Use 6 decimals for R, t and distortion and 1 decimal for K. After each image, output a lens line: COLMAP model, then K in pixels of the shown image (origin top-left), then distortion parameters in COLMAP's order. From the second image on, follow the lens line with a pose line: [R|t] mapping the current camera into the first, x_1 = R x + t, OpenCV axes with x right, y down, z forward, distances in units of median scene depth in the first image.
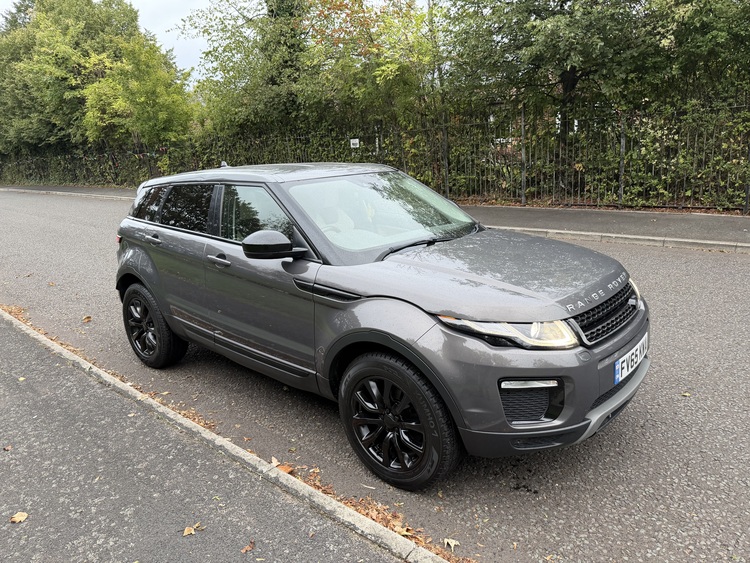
lens RADIAL K [[528.1, 0, 372.7], [0, 528.1, 285.6], [0, 0, 1]] dist [0.012614, -0.031224]
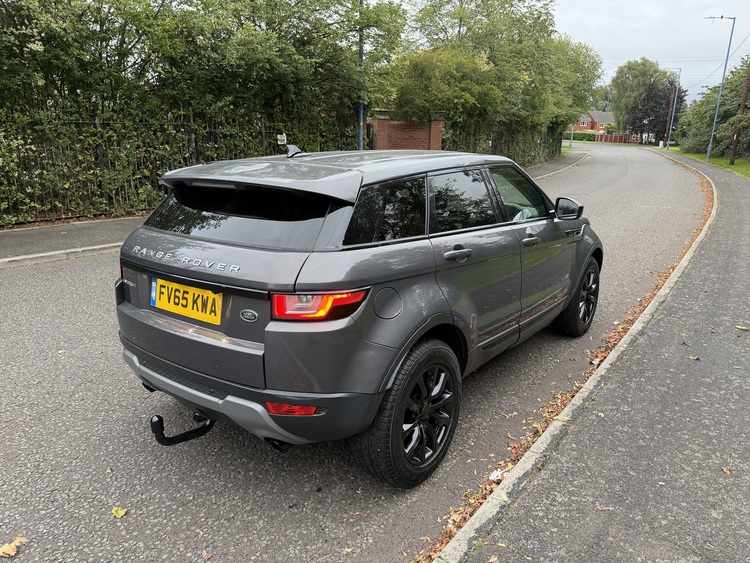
lens RADIAL K [[528.1, 0, 378.7], [0, 528.1, 288.1], [0, 0, 1]] dist [0.012614, -0.031224]
pose [[-0.085471, -0.206883, 0.974625, -0.446382], [0.252786, 0.941694, 0.222061, -0.091530], [-0.963740, 0.265351, -0.028190, 0.471603]]
